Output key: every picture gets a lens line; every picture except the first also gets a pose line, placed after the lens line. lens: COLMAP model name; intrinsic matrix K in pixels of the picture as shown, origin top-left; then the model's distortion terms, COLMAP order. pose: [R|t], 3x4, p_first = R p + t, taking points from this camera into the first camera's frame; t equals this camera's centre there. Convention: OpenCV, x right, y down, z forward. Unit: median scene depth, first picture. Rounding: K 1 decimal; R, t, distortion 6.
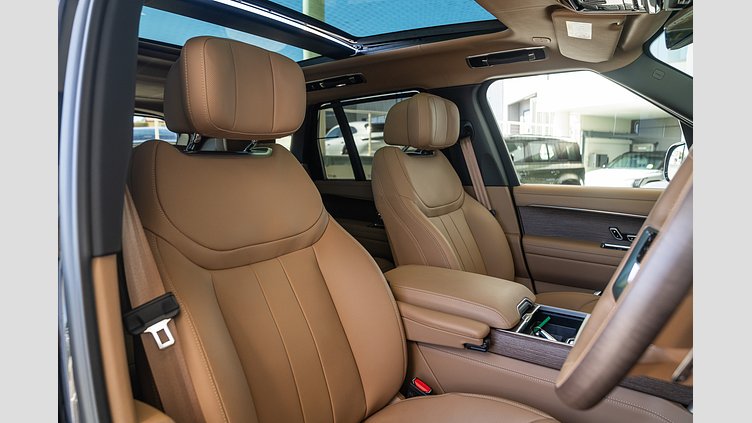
lens RADIAL K [[436.2, 0, 376.0], [0, 436.2, 211.5], [0, 0, 1]] dist [-0.134498, 0.092110]
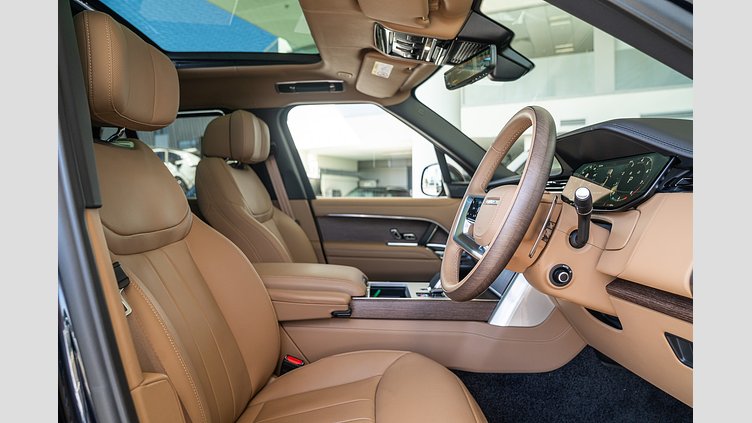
lens RADIAL K [[436.2, 0, 376.0], [0, 436.2, 211.5], [0, 0, 1]] dist [-0.134498, 0.092110]
pose [[0.824691, -0.018002, 0.565297, -0.205261], [0.070077, 0.995044, -0.070545, 0.070552], [-0.561226, 0.097792, 0.821865, -0.040989]]
